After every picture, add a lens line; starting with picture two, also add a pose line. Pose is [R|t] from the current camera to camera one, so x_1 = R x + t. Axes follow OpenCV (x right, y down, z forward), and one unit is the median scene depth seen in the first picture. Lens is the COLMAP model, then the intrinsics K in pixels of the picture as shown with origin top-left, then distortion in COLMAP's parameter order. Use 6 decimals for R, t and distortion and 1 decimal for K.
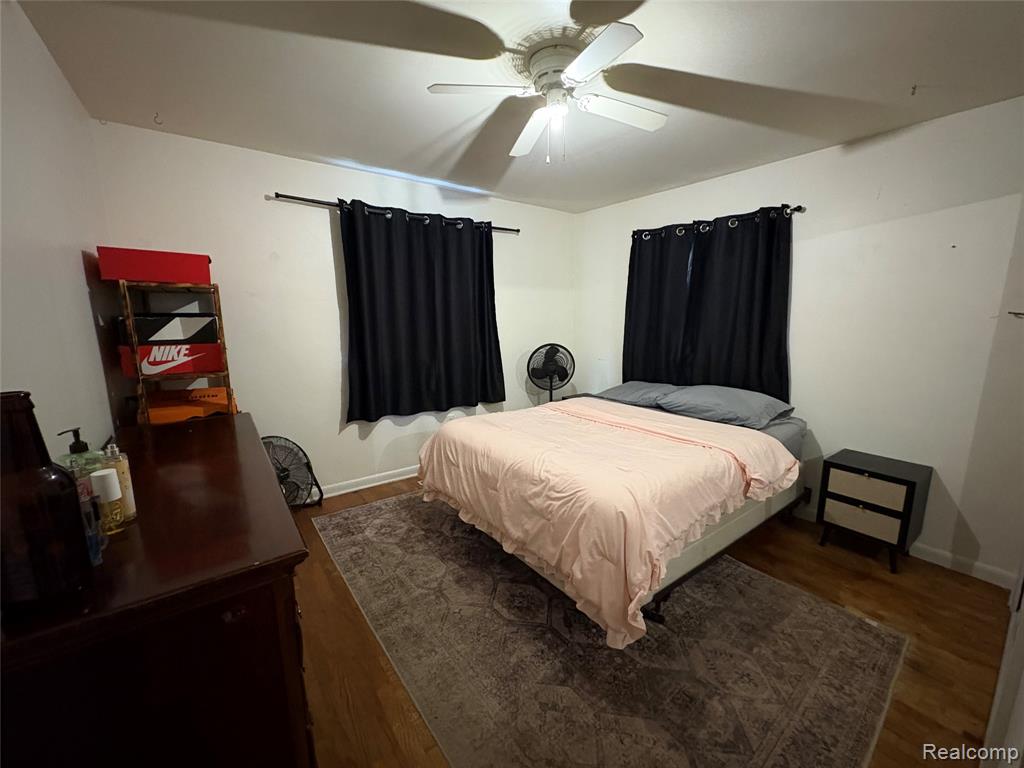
lens RADIAL K [[407.2, 0, 514.1], [0, 407.2, 386.0], [0, 0, 1]] dist [0.000222, -0.001282]
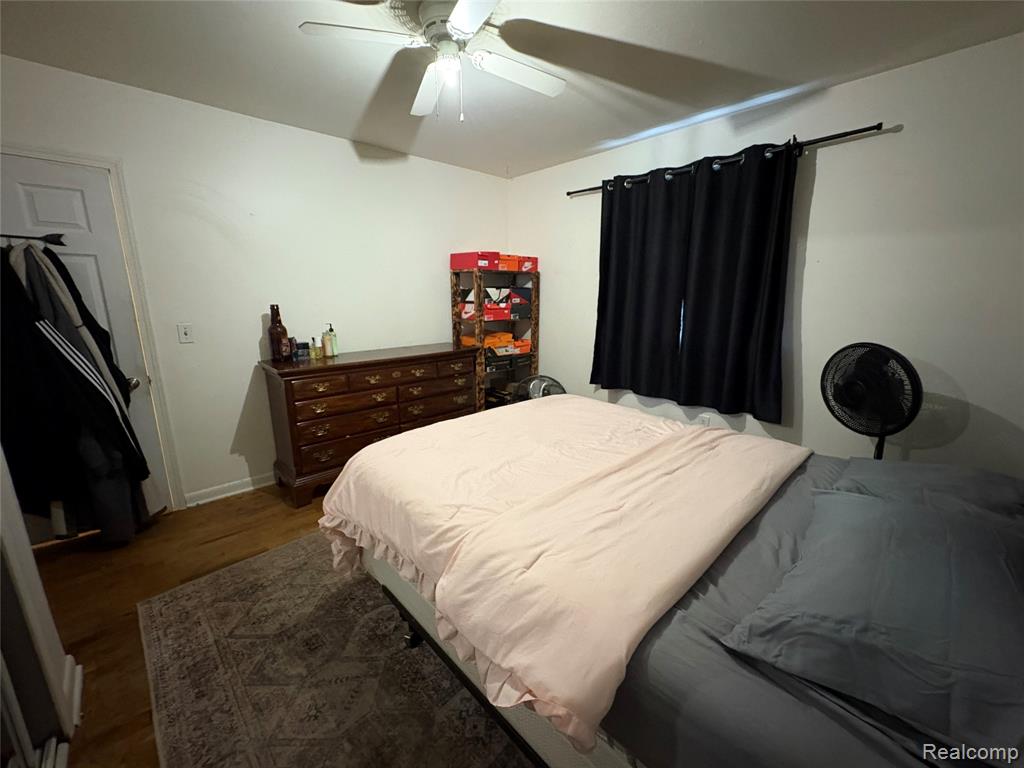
lens RADIAL K [[407.2, 0, 515.0], [0, 407.2, 382.9], [0, 0, 1]] dist [0.000222, -0.001282]
pose [[0.121061, 0.222154, -0.967467, 1.077695], [-0.170158, 0.964853, 0.200261, -0.161813], [0.977952, 0.140379, 0.154607, 0.985921]]
